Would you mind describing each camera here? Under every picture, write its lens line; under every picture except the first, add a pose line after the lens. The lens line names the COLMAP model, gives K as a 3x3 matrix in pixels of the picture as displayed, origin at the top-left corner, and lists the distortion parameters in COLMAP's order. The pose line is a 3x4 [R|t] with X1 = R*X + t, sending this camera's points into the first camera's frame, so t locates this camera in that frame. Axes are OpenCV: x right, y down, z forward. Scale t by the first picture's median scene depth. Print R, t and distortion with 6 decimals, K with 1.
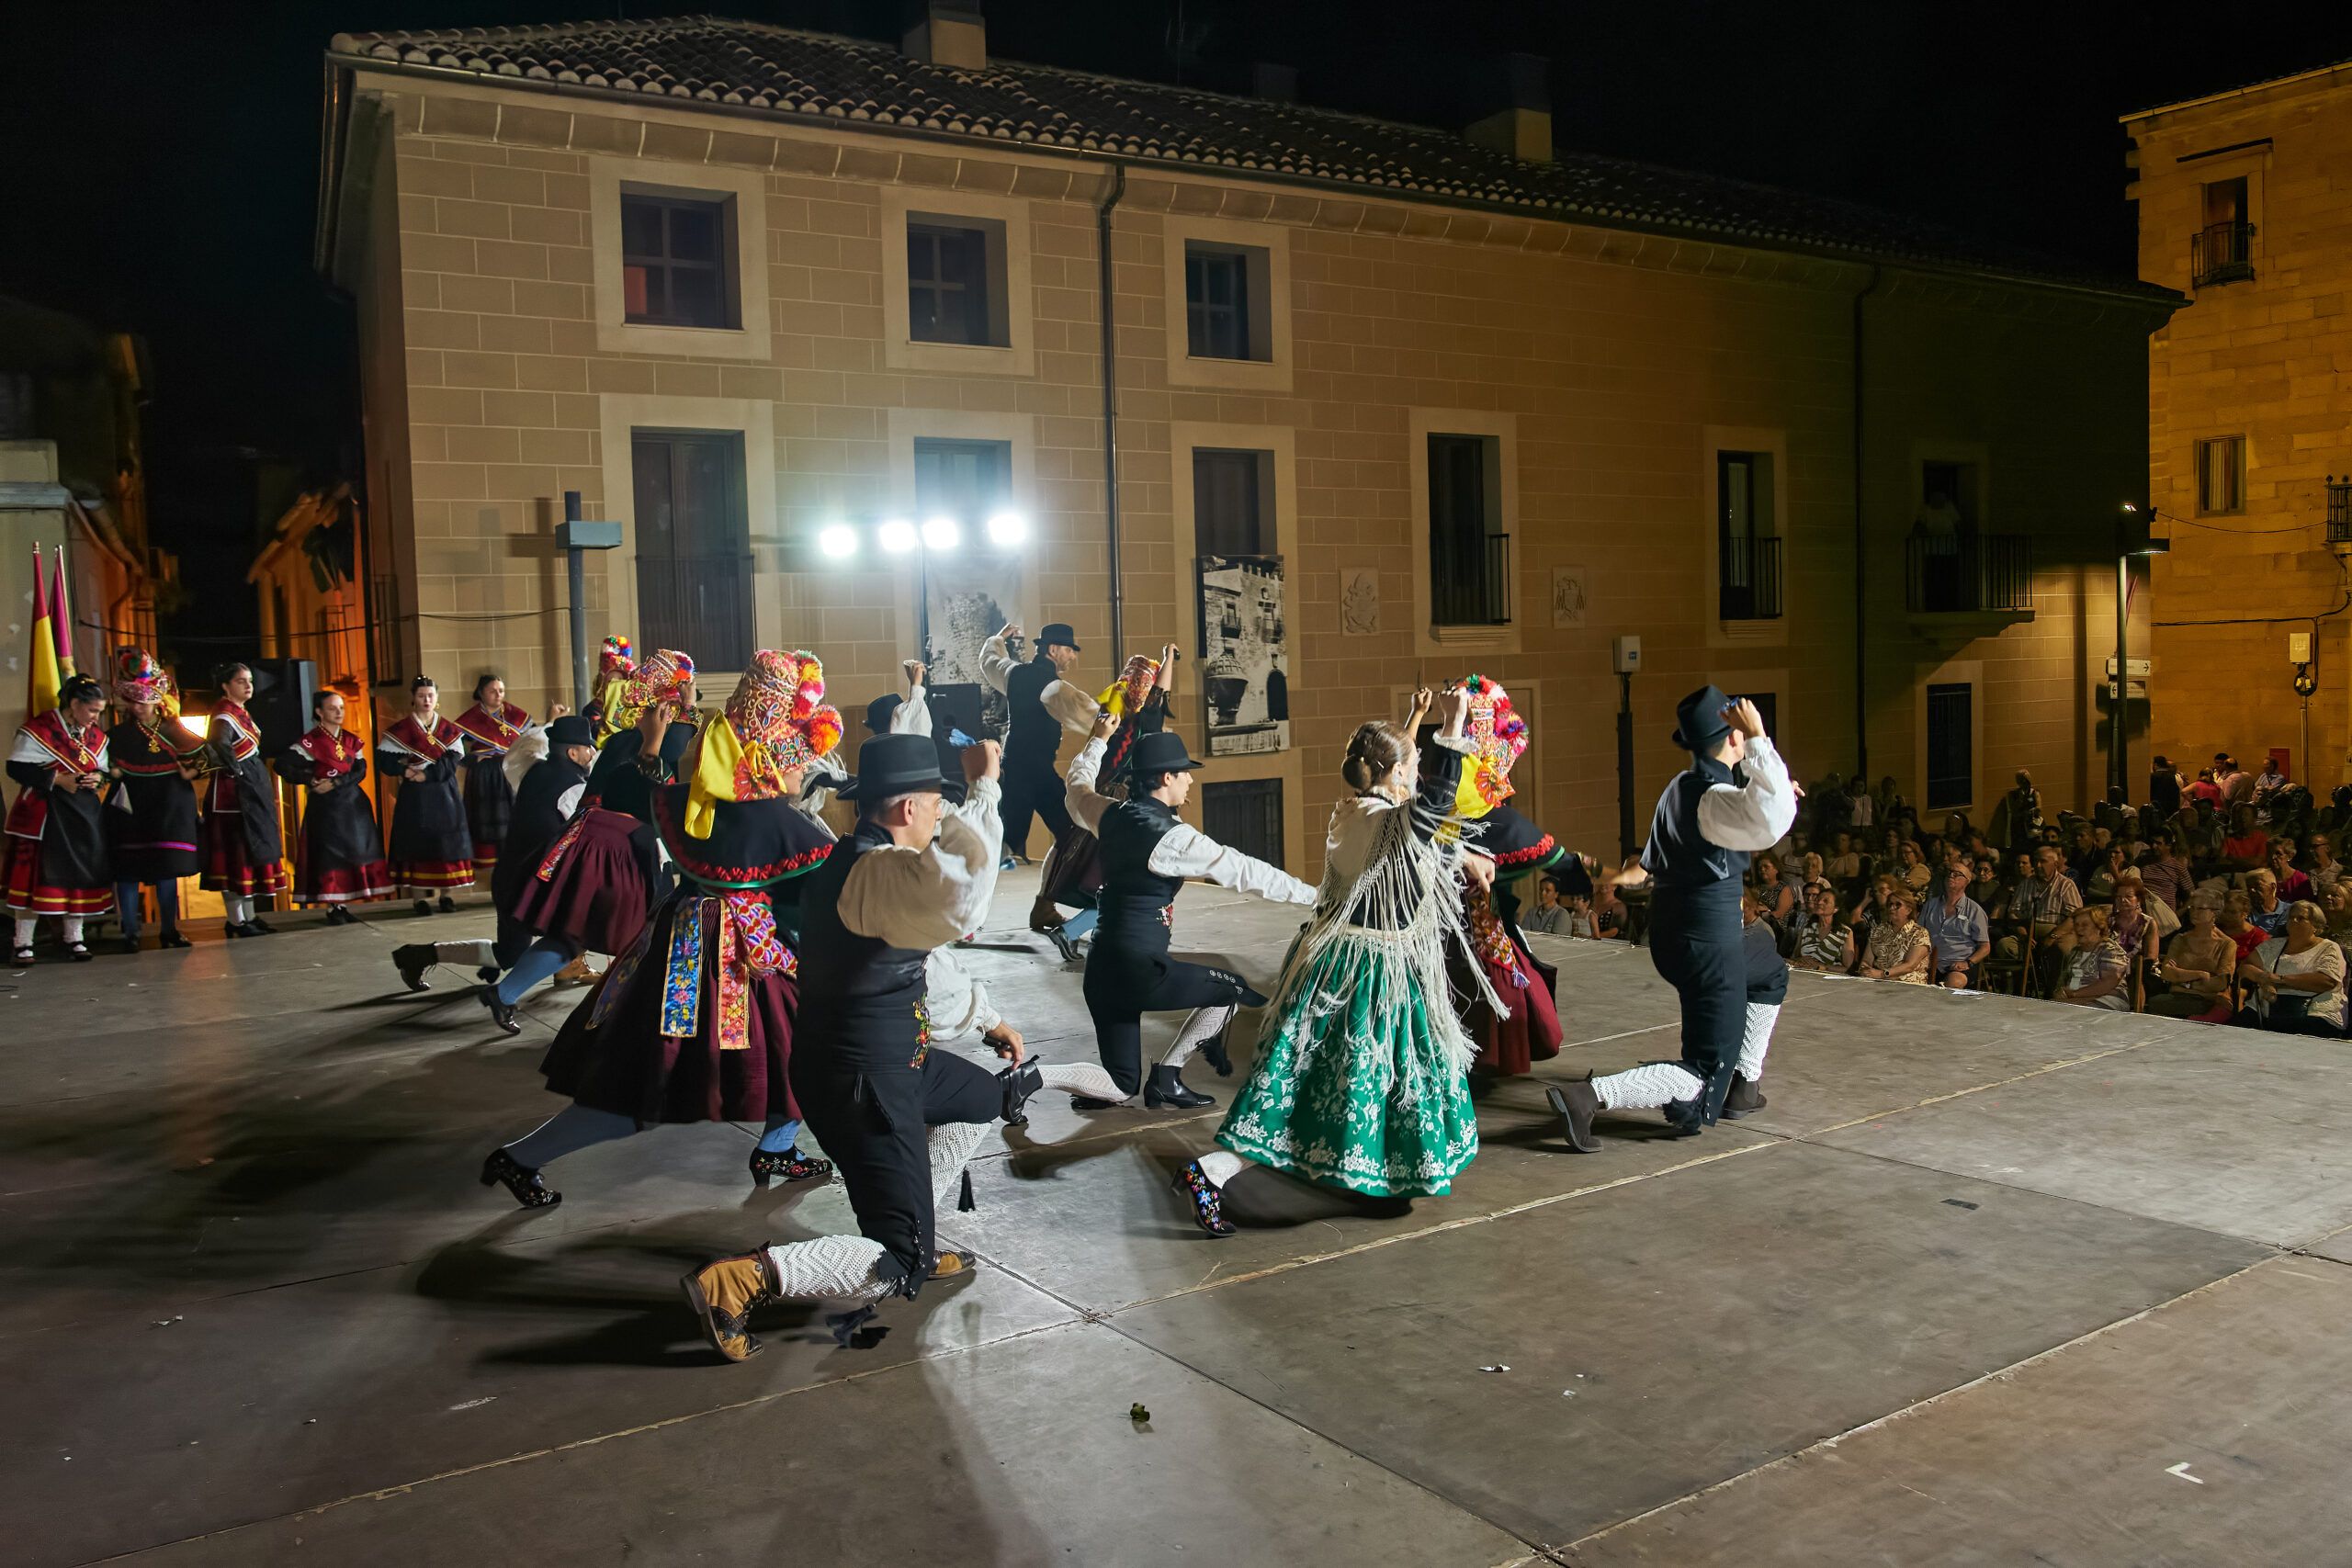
lens RADIAL K [[1913.3, 0, 1176.0], [0, 1913.3, 784.0], [0, 0, 1]] dist [-0.062350, 0.058874]
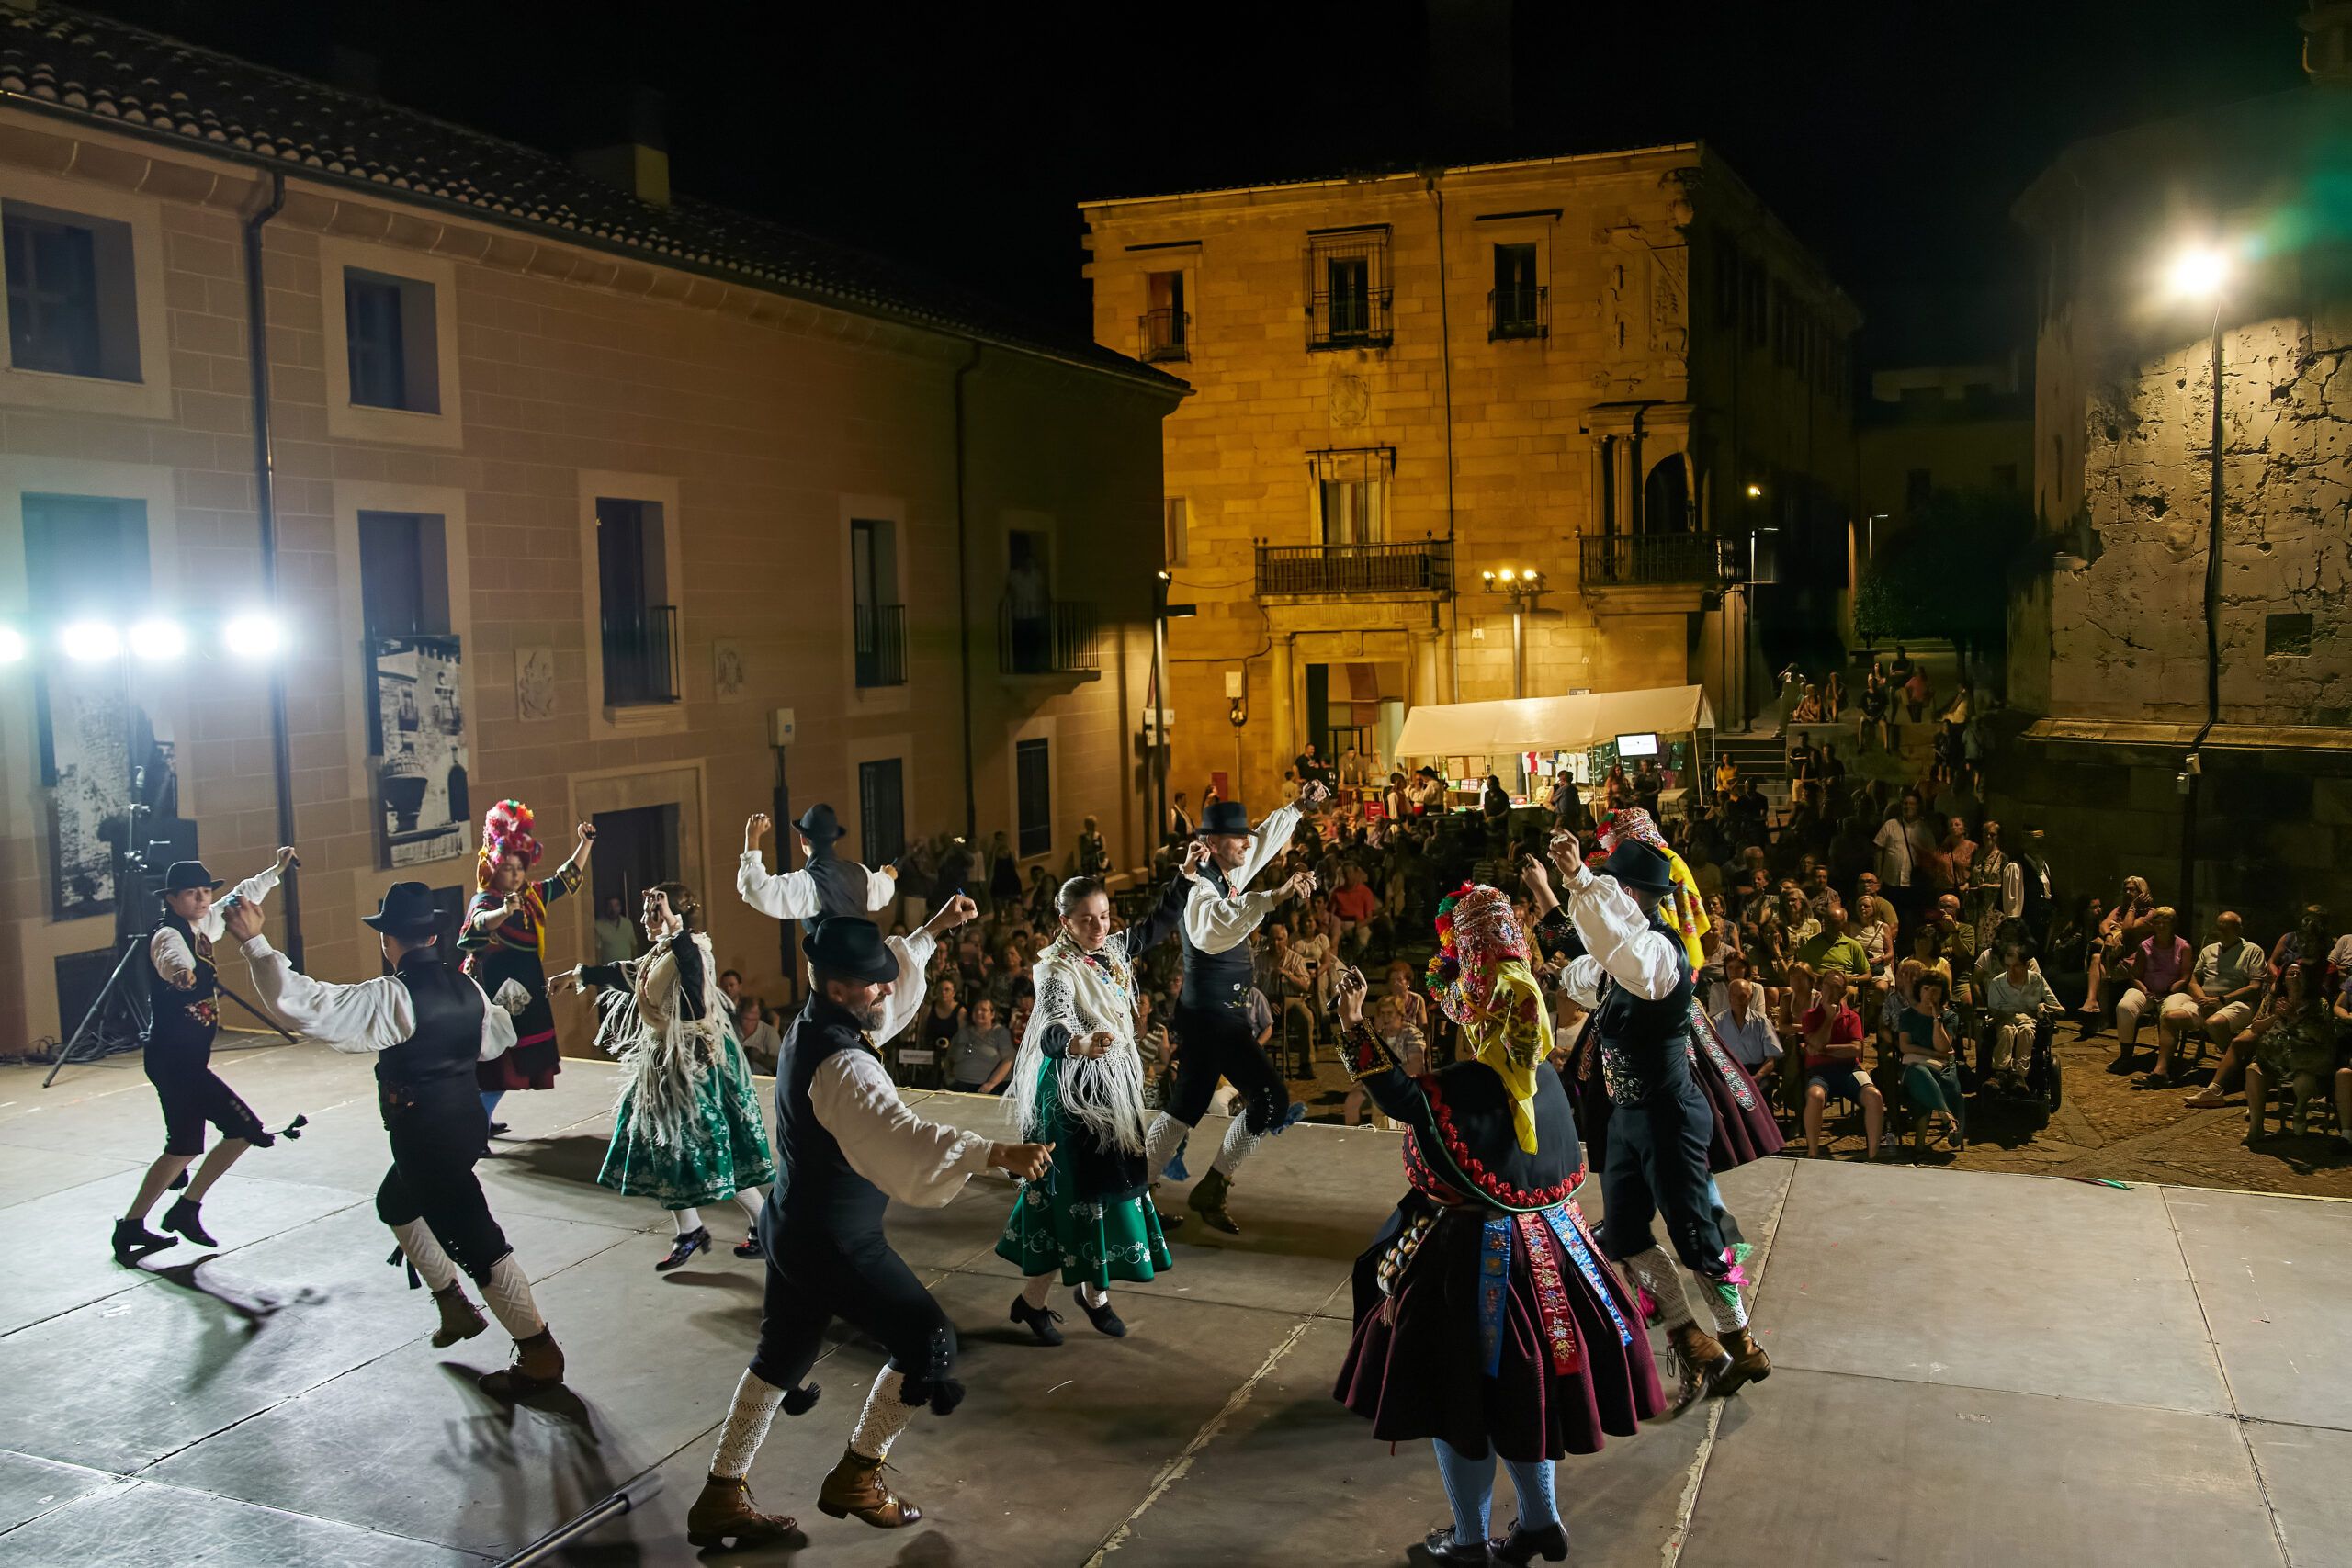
lens RADIAL K [[1913.3, 0, 1176.0], [0, 1913.3, 784.0], [0, 0, 1]] dist [-0.062350, 0.058874]
pose [[0.825678, -0.034711, 0.563073, -0.166287], [0.031158, 0.999388, 0.015920, -0.054060], [-0.563281, 0.004400, 0.826254, 0.088002]]
